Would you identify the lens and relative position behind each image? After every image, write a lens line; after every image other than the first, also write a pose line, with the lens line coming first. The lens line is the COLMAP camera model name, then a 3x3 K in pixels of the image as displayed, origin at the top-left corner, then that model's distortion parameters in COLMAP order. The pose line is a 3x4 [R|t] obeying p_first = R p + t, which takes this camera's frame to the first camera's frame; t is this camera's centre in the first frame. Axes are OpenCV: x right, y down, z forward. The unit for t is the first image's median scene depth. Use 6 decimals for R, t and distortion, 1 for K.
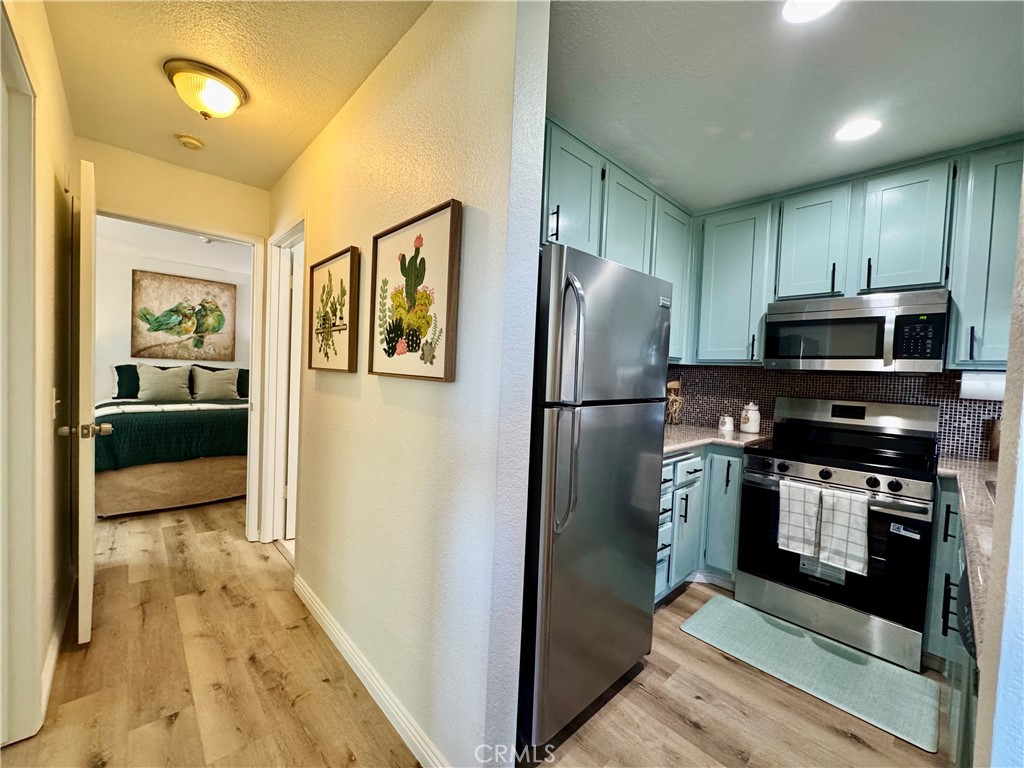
lens RADIAL K [[408.9, 0, 510.0], [0, 408.9, 385.4], [0, 0, 1]] dist [-0.003274, 0.000447]
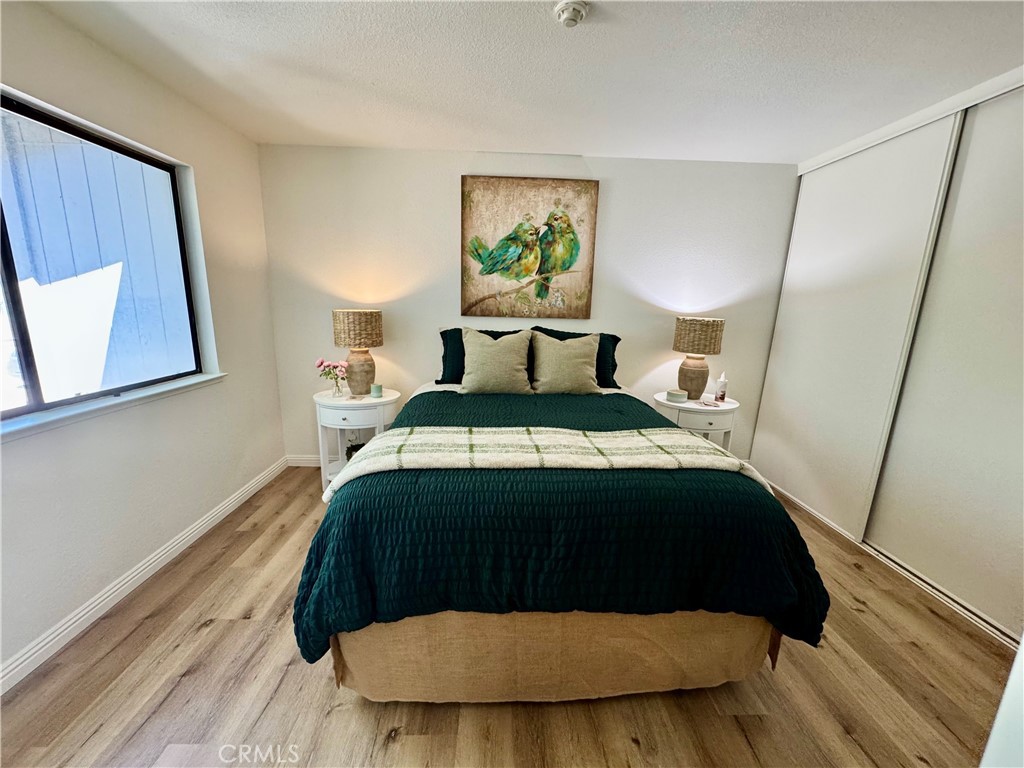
lens RADIAL K [[408.9, 0, 513.2], [0, 408.9, 384.7], [0, 0, 1]] dist [-0.003274, 0.000447]
pose [[0.756152, 0.113184, -0.644534, -0.404126], [-0.015953, 0.987825, 0.154752, -0.060450], [0.654202, -0.106733, 0.748751, 0.522272]]
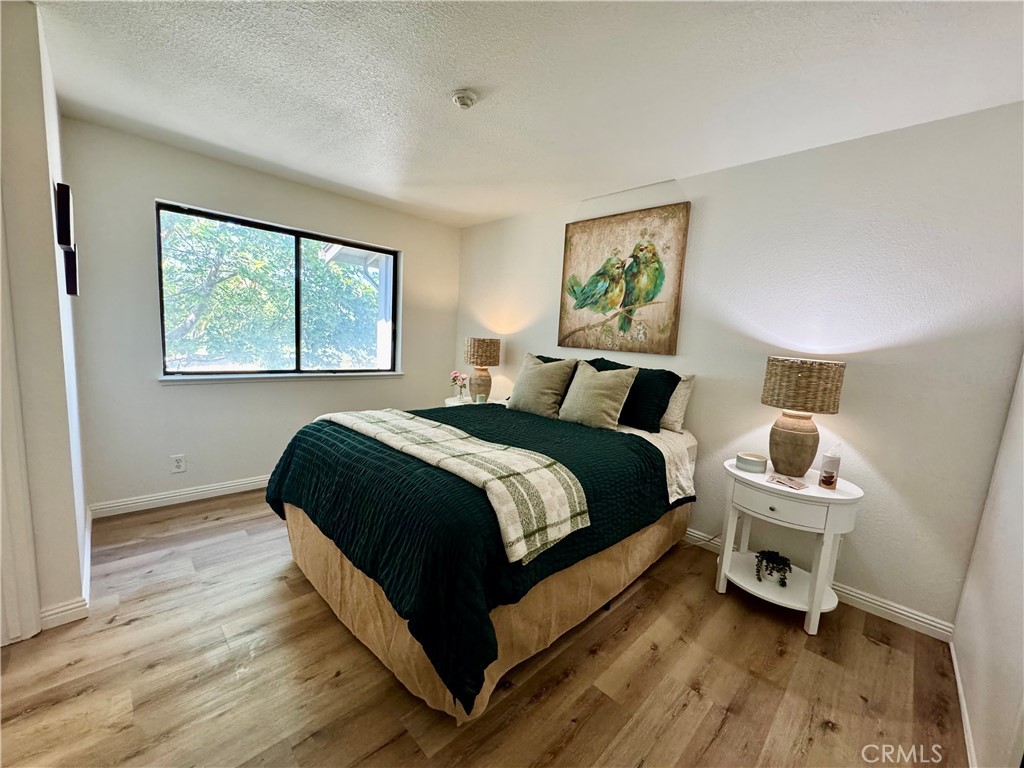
lens RADIAL K [[408.9, 0, 510.2], [0, 408.9, 384.3], [0, 0, 1]] dist [-0.003274, 0.000447]
pose [[0.036659, 0.081828, -0.995972, -0.180612], [-0.087902, 0.993043, 0.078352, -0.049466], [0.995454, 0.084676, 0.043596, 0.860101]]
